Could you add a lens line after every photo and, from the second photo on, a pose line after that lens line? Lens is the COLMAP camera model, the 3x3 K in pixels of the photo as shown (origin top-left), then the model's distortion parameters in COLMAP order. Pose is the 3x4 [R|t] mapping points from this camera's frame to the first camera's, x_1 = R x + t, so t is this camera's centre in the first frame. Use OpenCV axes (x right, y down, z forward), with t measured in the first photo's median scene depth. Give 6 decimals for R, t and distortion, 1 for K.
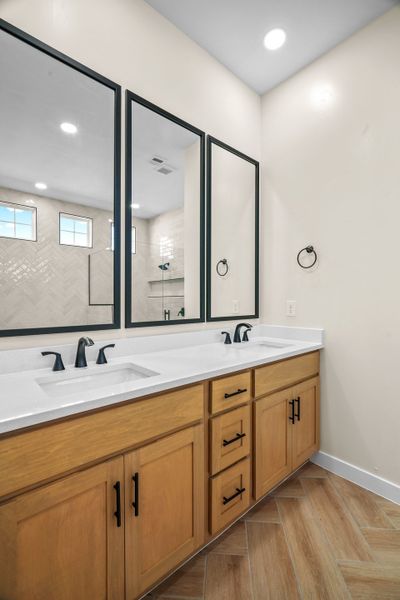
lens RADIAL K [[271.1, 0, 200.0], [0, 271.1, 300.0], [0, 0, 1]] dist [-0.002150, -0.000006]
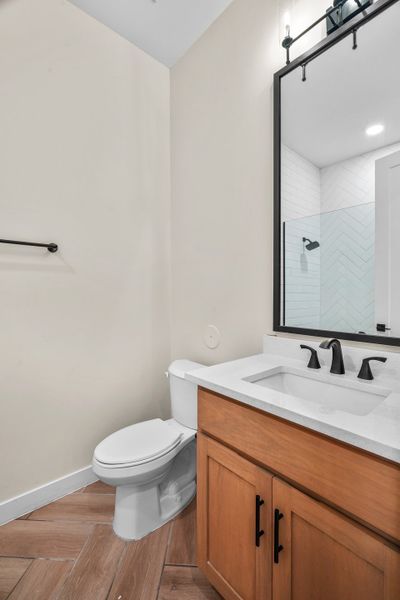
lens RADIAL K [[271.1, 0, 200.0], [0, 271.1, 300.0], [0, 0, 1]] dist [-0.002150, -0.000006]
pose [[-0.008391, 0.000638, -0.999965, 0.440342], [-0.025899, 0.999664, 0.000855, 0.030868], [0.999629, 0.025906, -0.008372, 0.614309]]
